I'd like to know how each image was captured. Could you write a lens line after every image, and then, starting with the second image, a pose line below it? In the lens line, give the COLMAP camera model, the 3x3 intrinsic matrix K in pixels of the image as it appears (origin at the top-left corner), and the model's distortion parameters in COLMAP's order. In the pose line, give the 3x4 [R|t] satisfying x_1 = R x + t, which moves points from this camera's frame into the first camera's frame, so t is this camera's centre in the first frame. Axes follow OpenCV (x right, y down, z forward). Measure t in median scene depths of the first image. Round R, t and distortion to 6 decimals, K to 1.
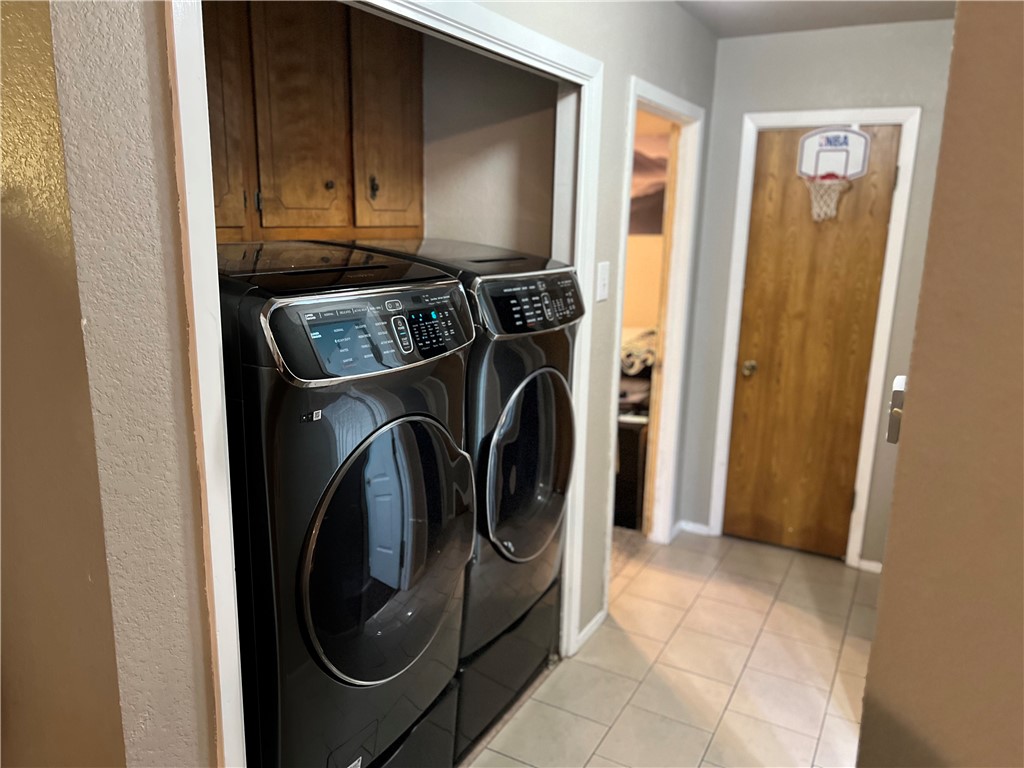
lens RADIAL K [[756.8, 0, 512.0], [0, 756.8, 384.0], [0, 0, 1]] dist [-0.014413, -0.000423]
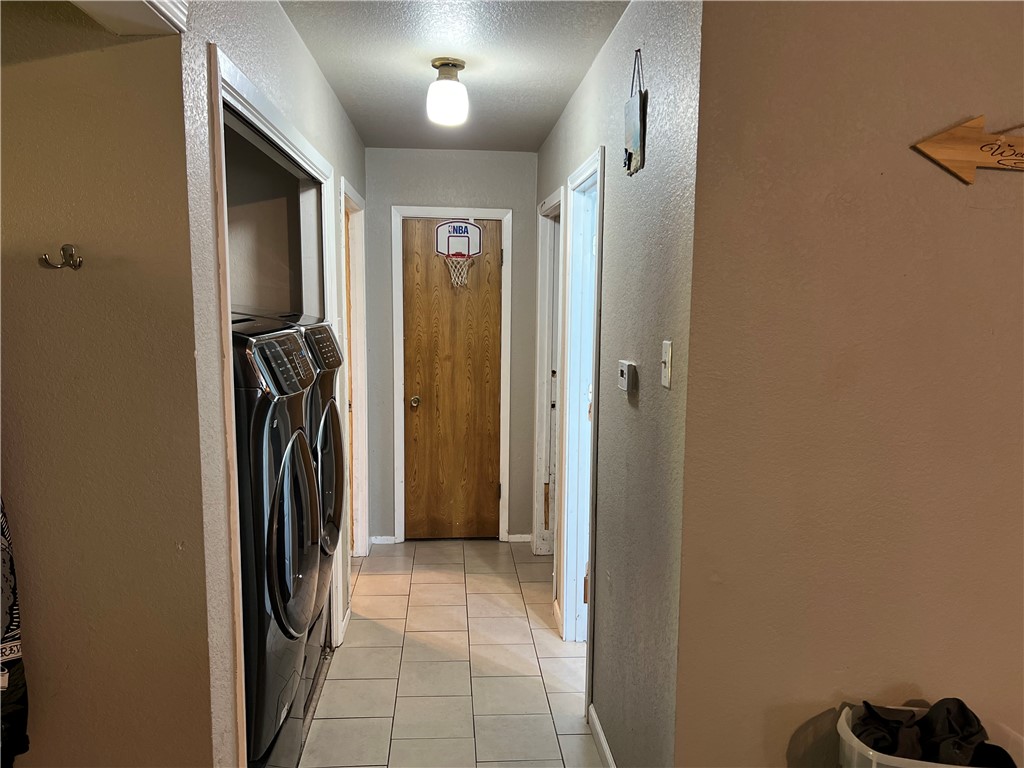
lens RADIAL K [[755.8, 0, 512.0], [0, 755.8, 384.0], [0, 0, 1]] dist [0.059245, -0.074147]
pose [[0.824940, -0.075643, 0.560136, -0.273768], [0.126509, 0.990573, -0.052546, 0.038591], [-0.550880, 0.114210, 0.826733, -0.153518]]
